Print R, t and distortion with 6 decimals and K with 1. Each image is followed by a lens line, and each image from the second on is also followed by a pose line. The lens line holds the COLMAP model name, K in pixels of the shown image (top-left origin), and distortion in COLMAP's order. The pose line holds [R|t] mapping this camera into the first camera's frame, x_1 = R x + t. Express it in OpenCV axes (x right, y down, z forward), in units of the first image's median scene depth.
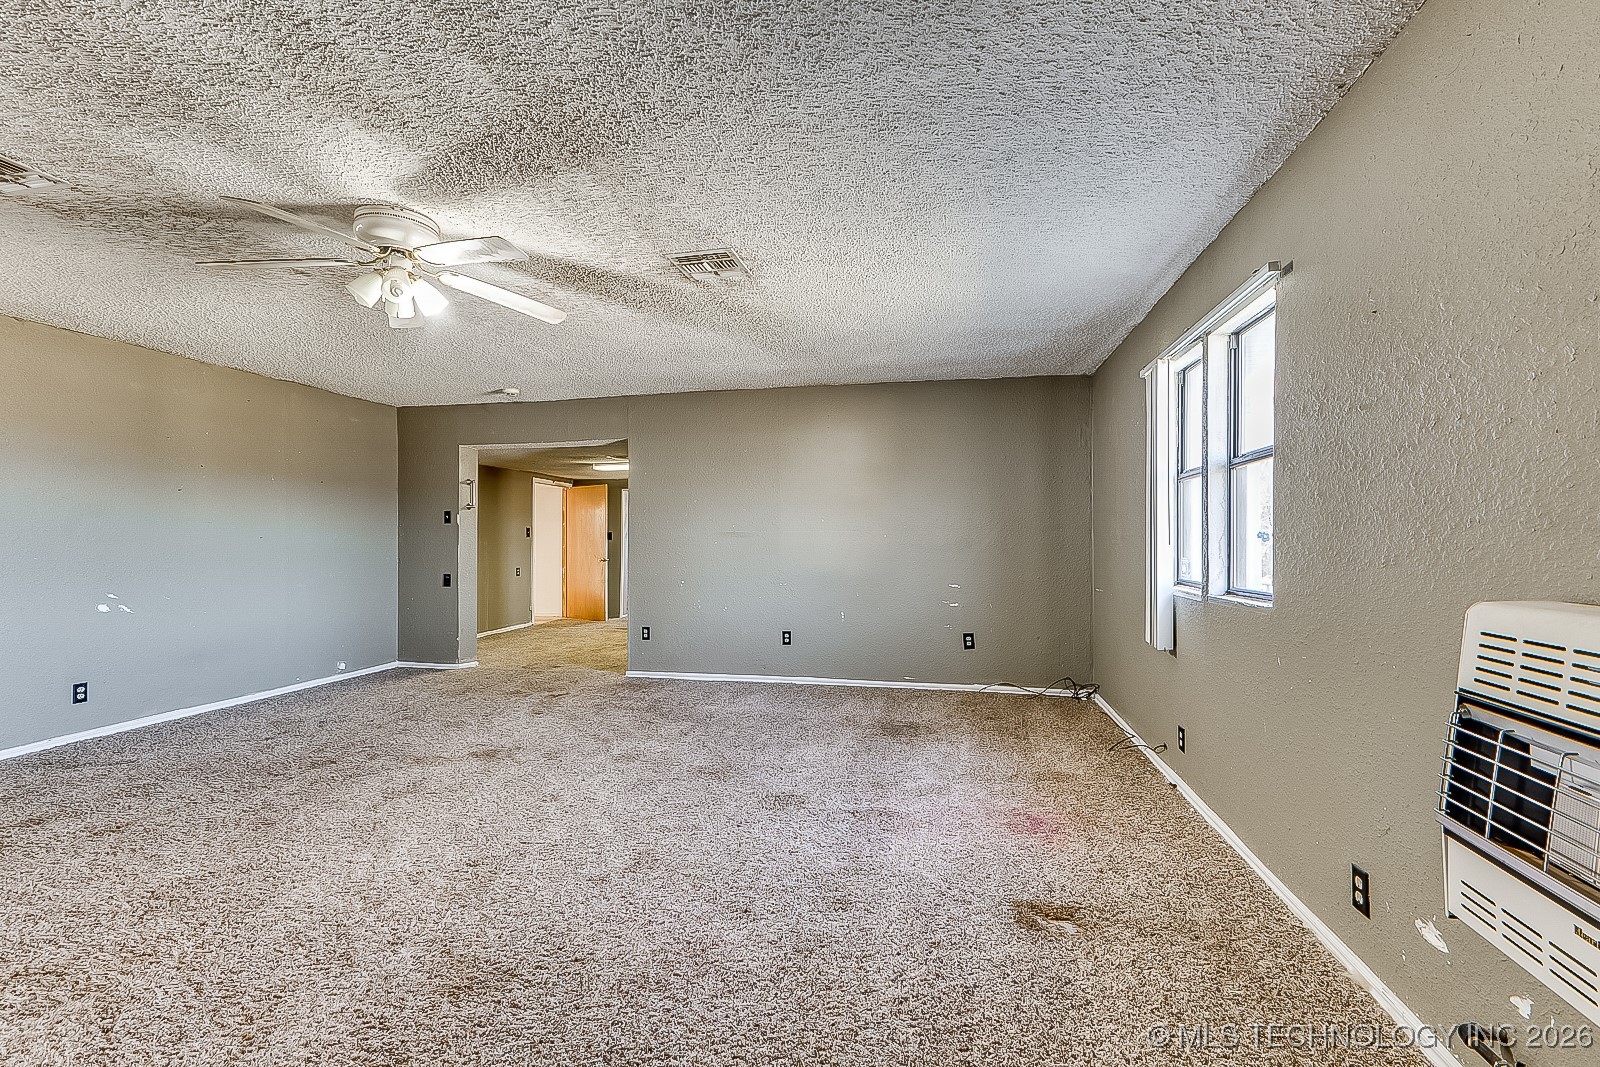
lens RADIAL K [[698.0, 0, 811.3], [0, 698.0, 535.8], [0, 0, 1]] dist [0.016213, -0.003213]
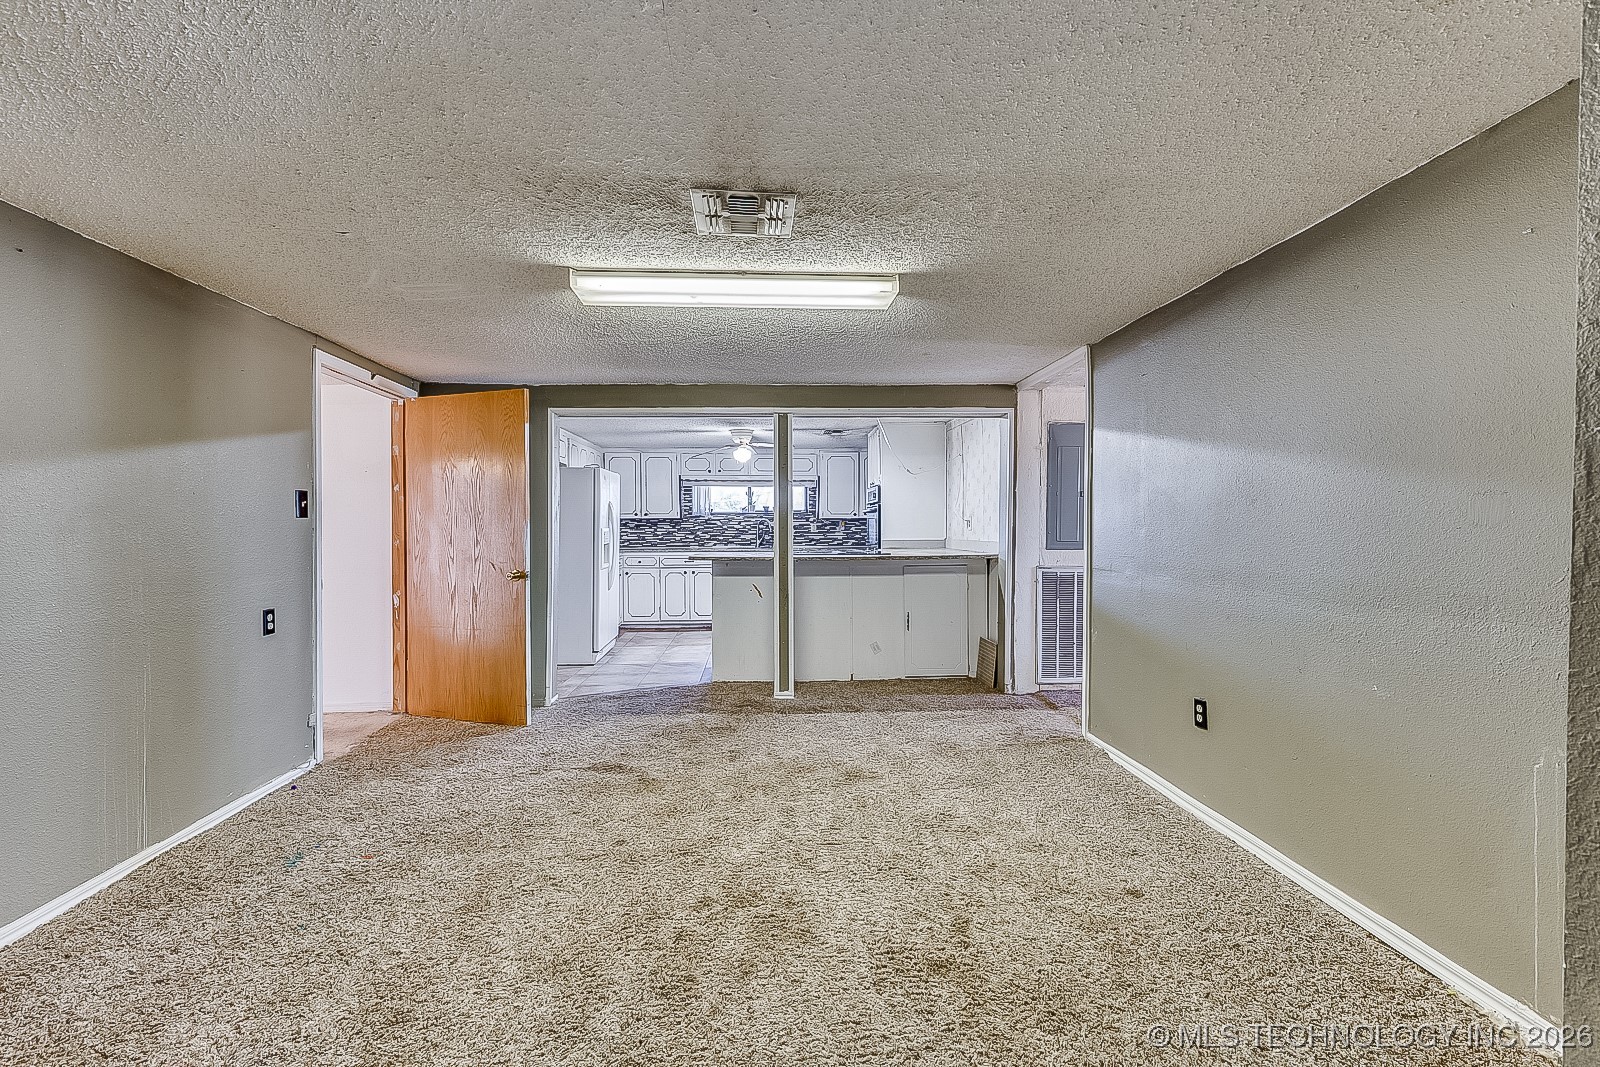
lens RADIAL K [[698.0, 0, 792.5], [0, 698.0, 537.1], [0, 0, 1]] dist [0.016213, -0.003213]
pose [[0.967555, -0.003280, 0.252640, -0.436508], [-0.001074, 0.999853, 0.017092, 0.010096], [-0.252659, -0.016809, 0.967409, 1.015691]]
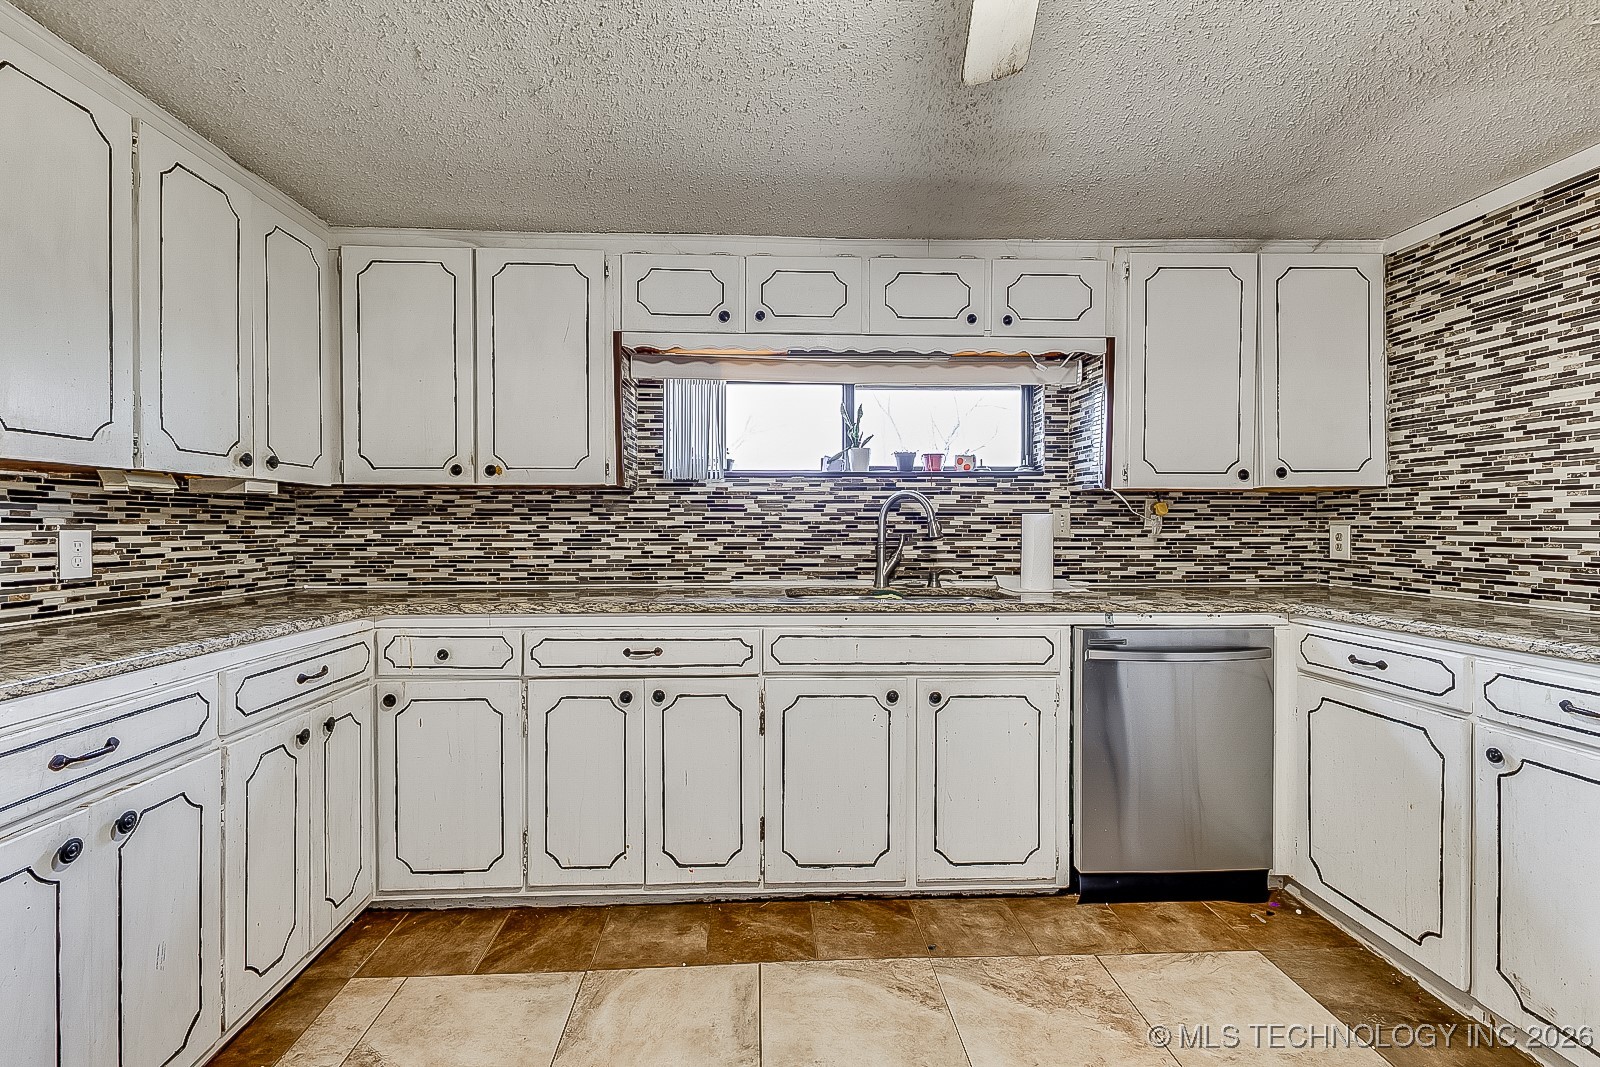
lens RADIAL K [[698.0, 0, 790.5], [0, 698.0, 529.4], [0, 0, 1]] dist [0.016213, -0.003213]
pose [[0.970270, 0.004569, 0.241982, -0.292256], [-0.005698, 0.999976, 0.003964, 0.019944], [-0.241958, -0.005225, 0.970273, 2.092989]]
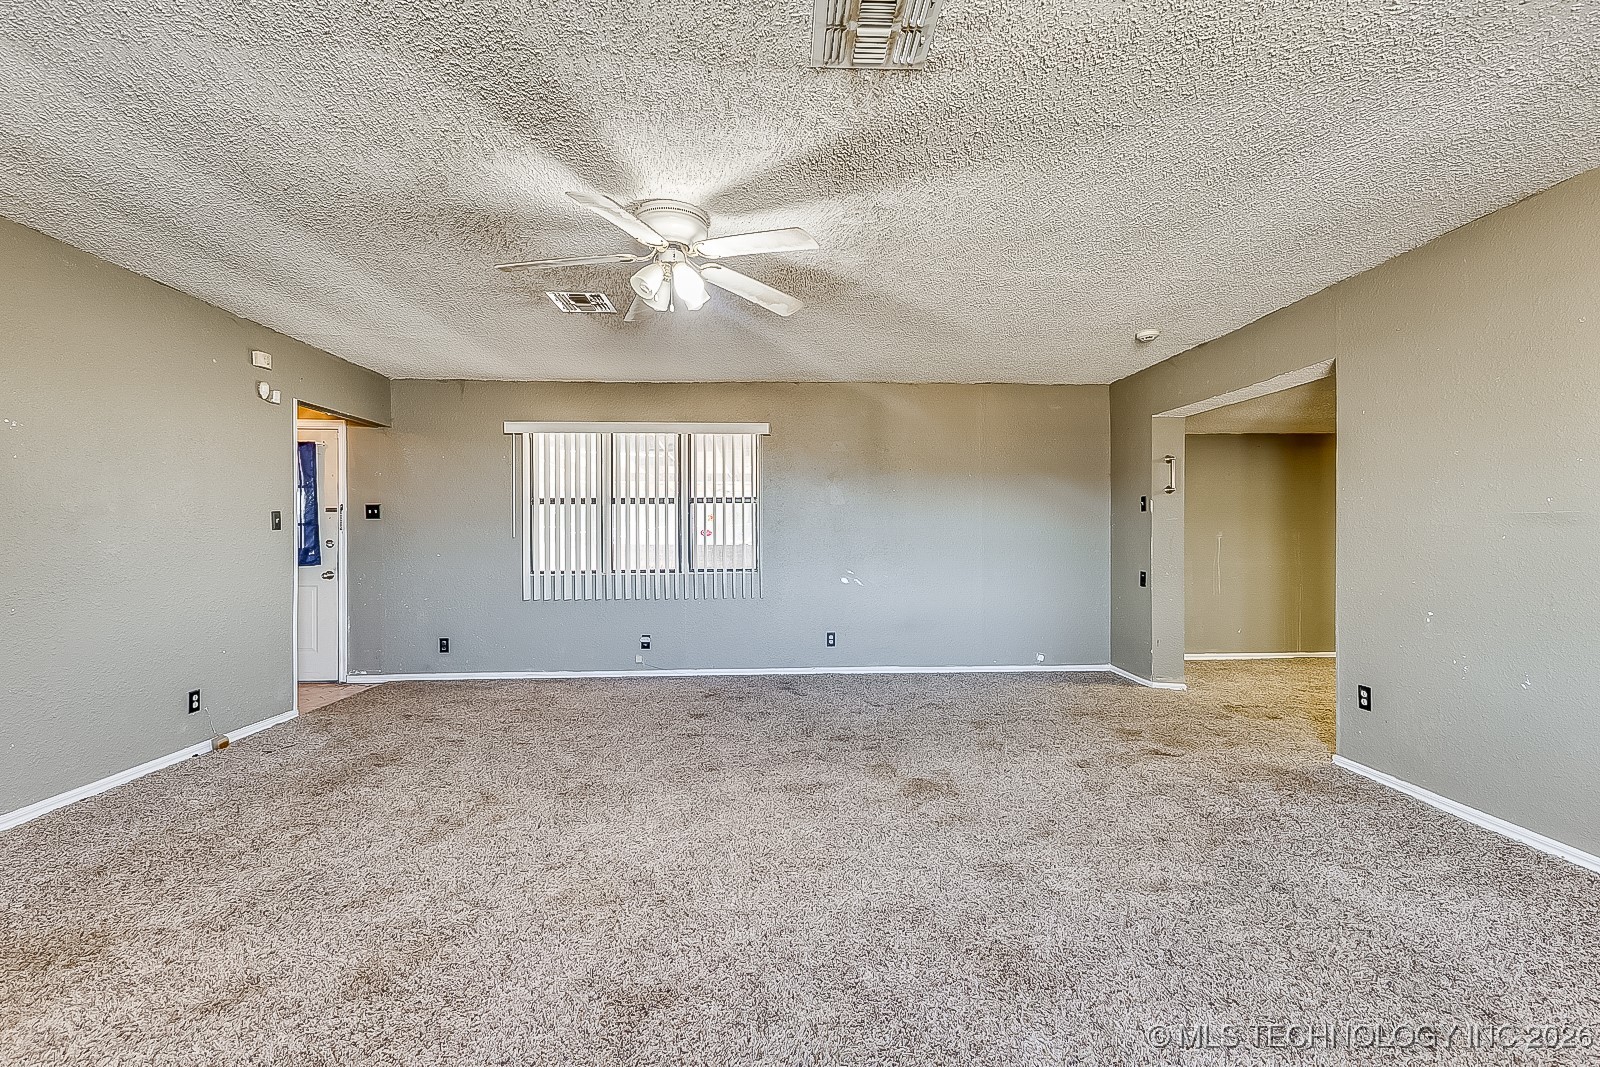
lens RADIAL K [[698.0, 0, 806.1], [0, 698.0, 531.1], [0, 0, 1]] dist [0.016213, -0.003213]
pose [[0.242642, 0.002078, -0.970114, 0.212652], [0.006175, 0.999974, 0.003686, 0.001084], [0.970096, -0.006884, 0.242623, 0.447897]]
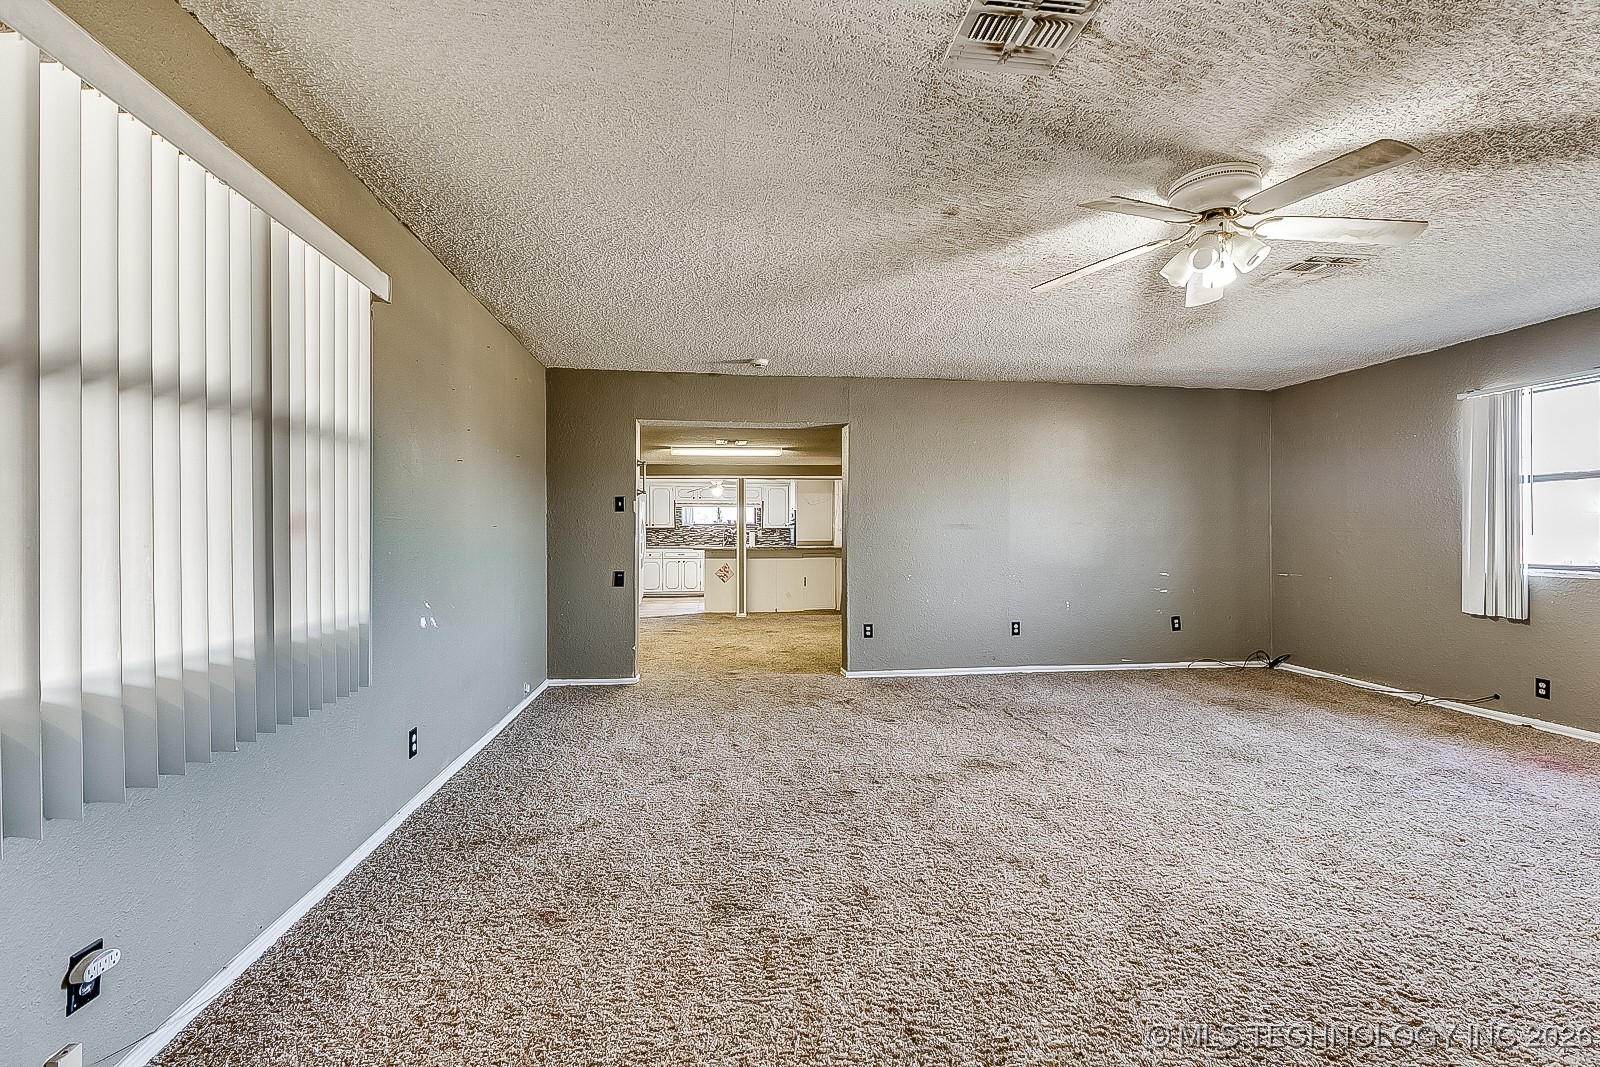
lens RADIAL K [[698.0, 0, 813.3], [0, 698.0, 532.2], [0, 0, 1]] dist [0.016213, -0.003213]
pose [[0.939446, 0.002940, 0.342684, -0.659492], [-0.003557, 0.999993, 0.001173, 0.006458], [-0.342679, -0.002321, 0.939450, 0.147278]]
